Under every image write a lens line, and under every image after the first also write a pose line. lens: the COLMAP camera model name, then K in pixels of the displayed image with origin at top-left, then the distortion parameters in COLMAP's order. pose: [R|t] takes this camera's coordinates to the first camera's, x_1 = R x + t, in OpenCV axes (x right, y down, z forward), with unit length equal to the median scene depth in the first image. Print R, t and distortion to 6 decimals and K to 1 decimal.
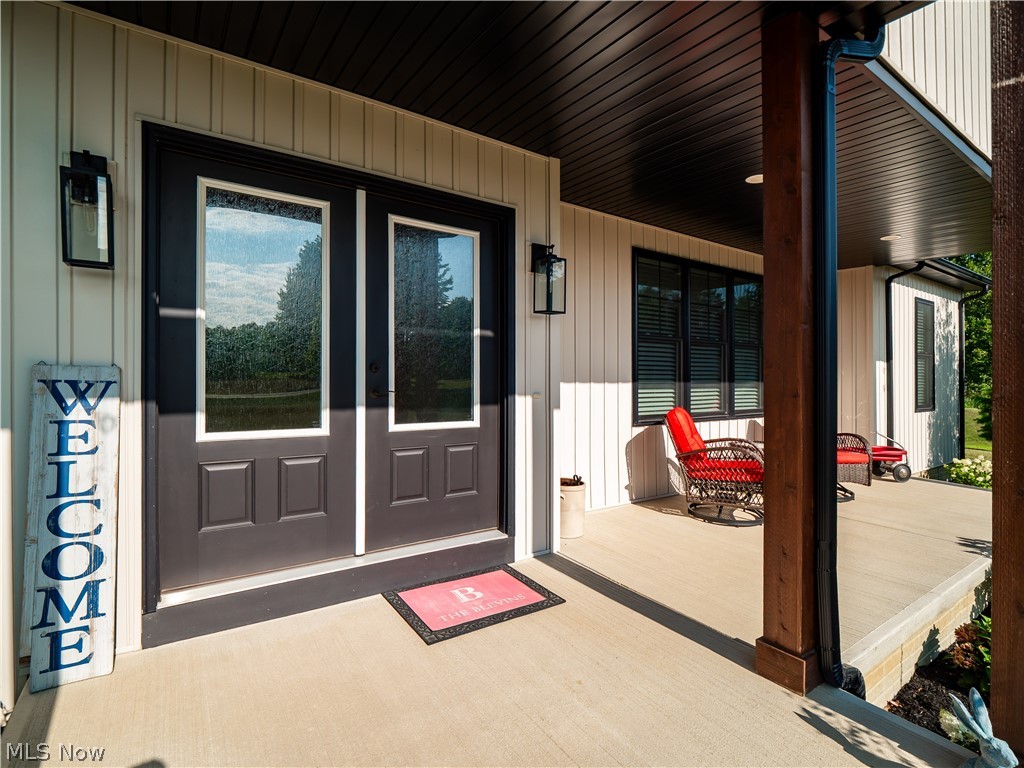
lens RADIAL K [[503.3, 0, 508.8], [0, 503.3, 379.1], [0, 0, 1]] dist [-0.021177, -0.000960]
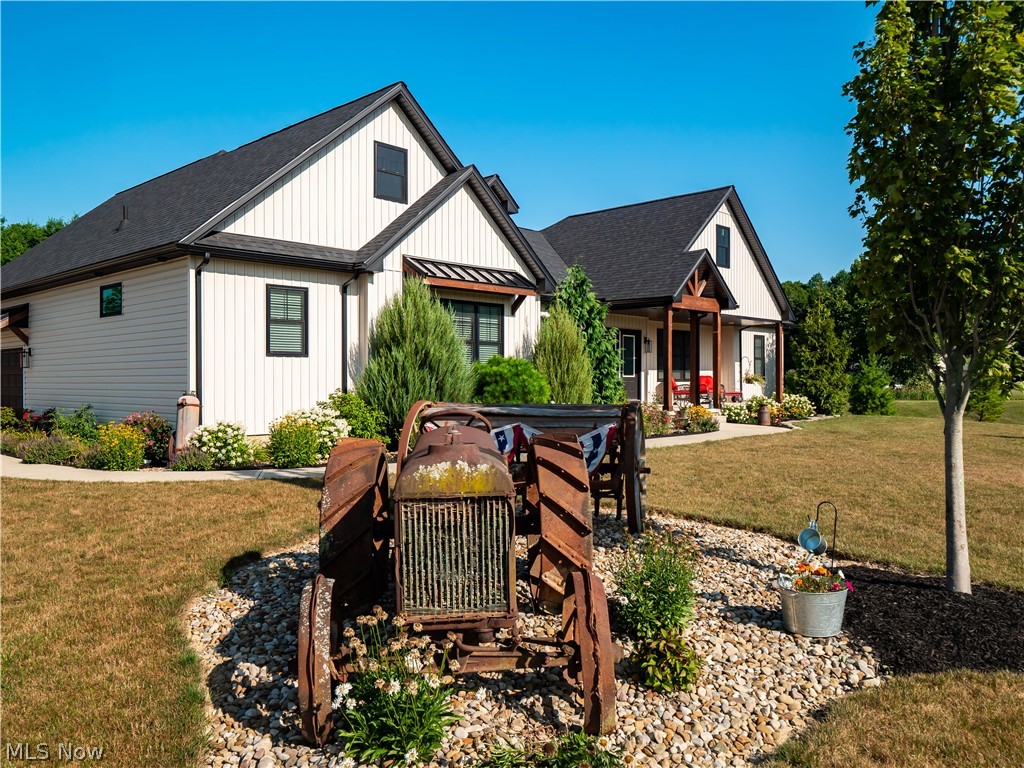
lens RADIAL K [[781.5, 0, 512.0], [0, 781.5, 384.0], [0, 0, 1]] dist [-0.004793, -0.000545]
pose [[0.973721, -0.007528, 0.227621, -2.717036], [0.007160, 0.999971, 0.002440, 0.124815], [-0.227633, -0.000747, 0.973747, -5.578780]]
